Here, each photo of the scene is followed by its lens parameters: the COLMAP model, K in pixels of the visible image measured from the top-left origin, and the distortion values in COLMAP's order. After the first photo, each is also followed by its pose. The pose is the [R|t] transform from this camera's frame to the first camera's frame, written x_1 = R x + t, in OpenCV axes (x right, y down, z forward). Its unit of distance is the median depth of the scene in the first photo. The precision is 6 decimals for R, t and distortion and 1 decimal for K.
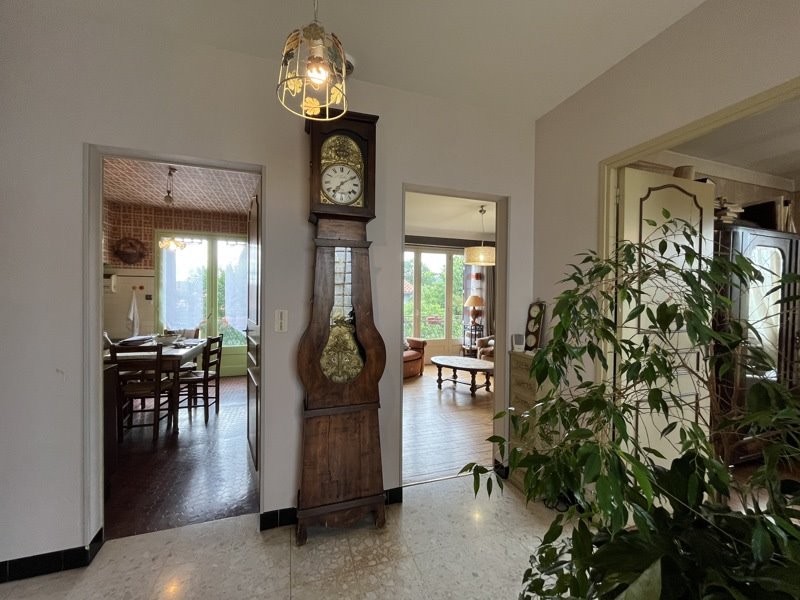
lens RADIAL K [[324.8, 0, 400.0], [0, 324.8, 300.0], [0, 0, 1]] dist [-0.000327, -0.000004]
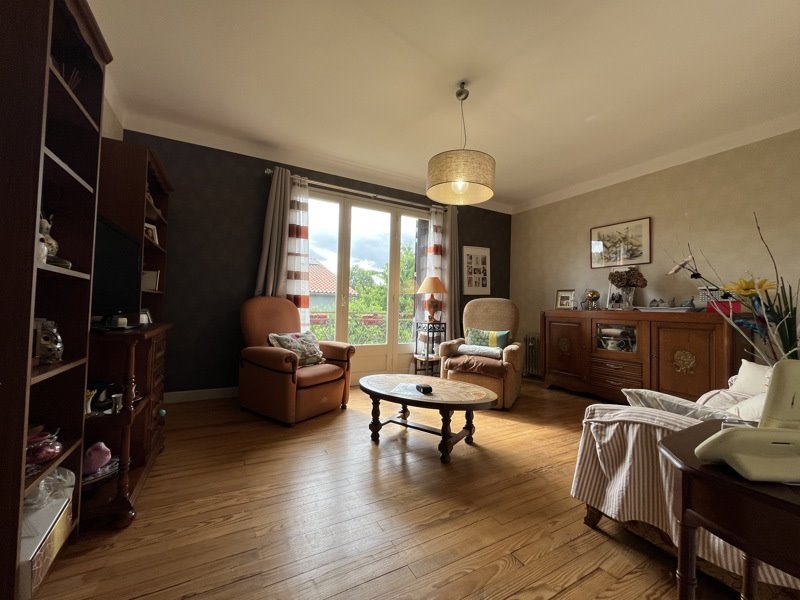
lens RADIAL K [[320.8, 0, 400.0], [0, 320.8, 300.0], [0, 0, 1]] dist [-0.000143, -0.000005]
pose [[0.984030, 0.020397, 0.176829, 0.058312], [-0.014189, 0.999240, -0.036299, 0.062956], [-0.177435, 0.033210, 0.983572, 0.428544]]
